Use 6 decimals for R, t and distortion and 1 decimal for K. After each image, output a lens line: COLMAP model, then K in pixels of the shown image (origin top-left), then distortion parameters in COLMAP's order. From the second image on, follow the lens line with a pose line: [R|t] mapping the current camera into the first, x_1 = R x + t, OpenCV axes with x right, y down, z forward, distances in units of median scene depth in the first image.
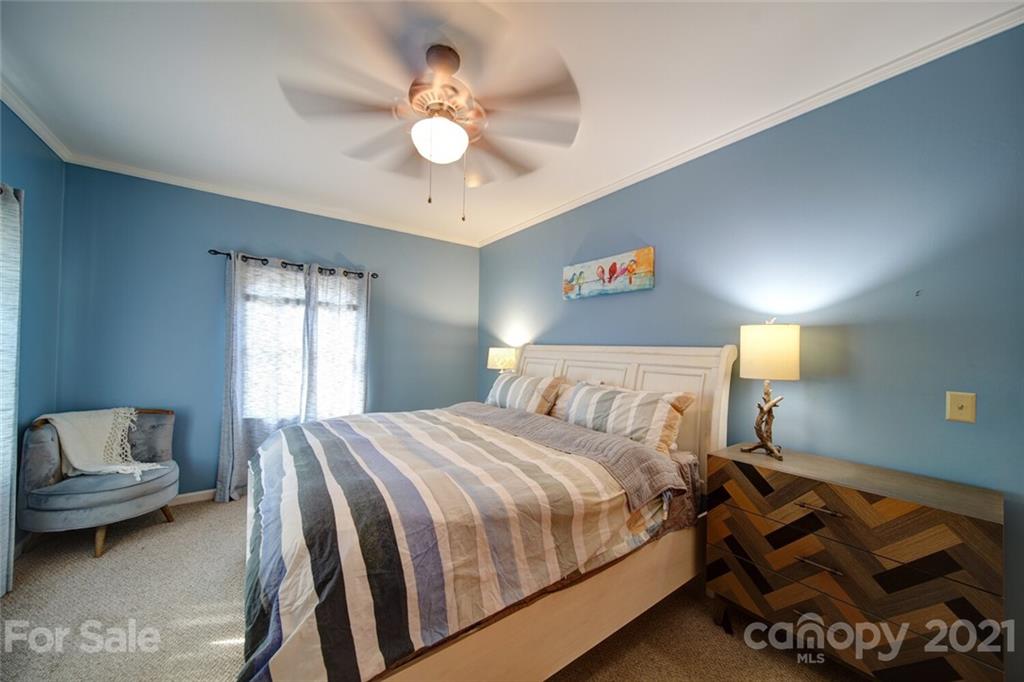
lens RADIAL K [[359.6, 0, 512.0], [0, 359.6, 341.0], [0, 0, 1]] dist [0.002498, 0.000149]
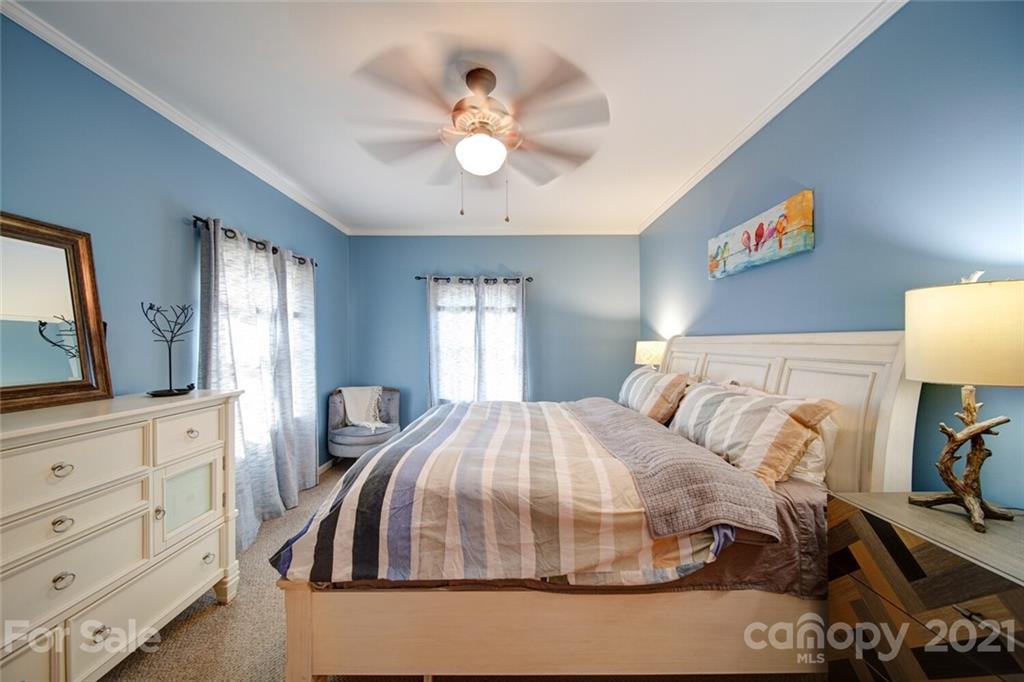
lens RADIAL K [[361.5, 0, 513.8], [0, 361.5, 340.3], [0, 0, 1]] dist [0.002286, -0.001664]
pose [[0.810681, -0.027683, -0.584833, 0.389840], [0.030979, 0.999510, -0.004369, 0.016670], [0.584667, -0.014575, 0.811142, 0.111258]]
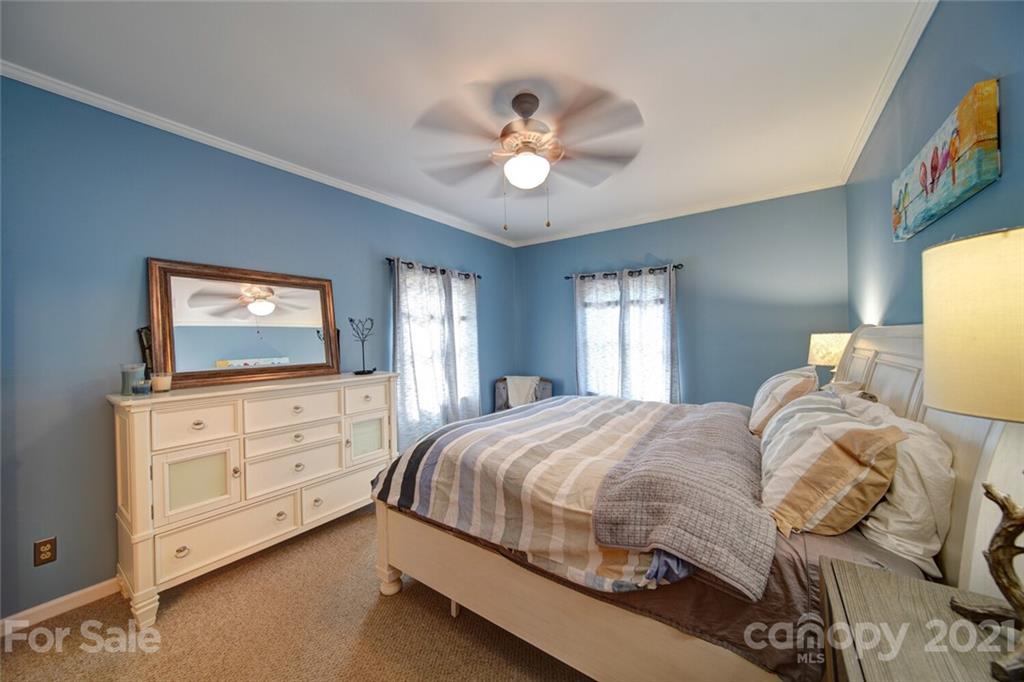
lens RADIAL K [[361.5, 0, 513.8], [0, 361.5, 340.3], [0, 0, 1]] dist [0.002286, -0.001664]
pose [[0.328069, -0.020907, -0.944422, 0.706721], [0.039608, 0.999180, -0.008360, 0.022739], [0.943823, -0.034664, 0.328628, 0.402509]]
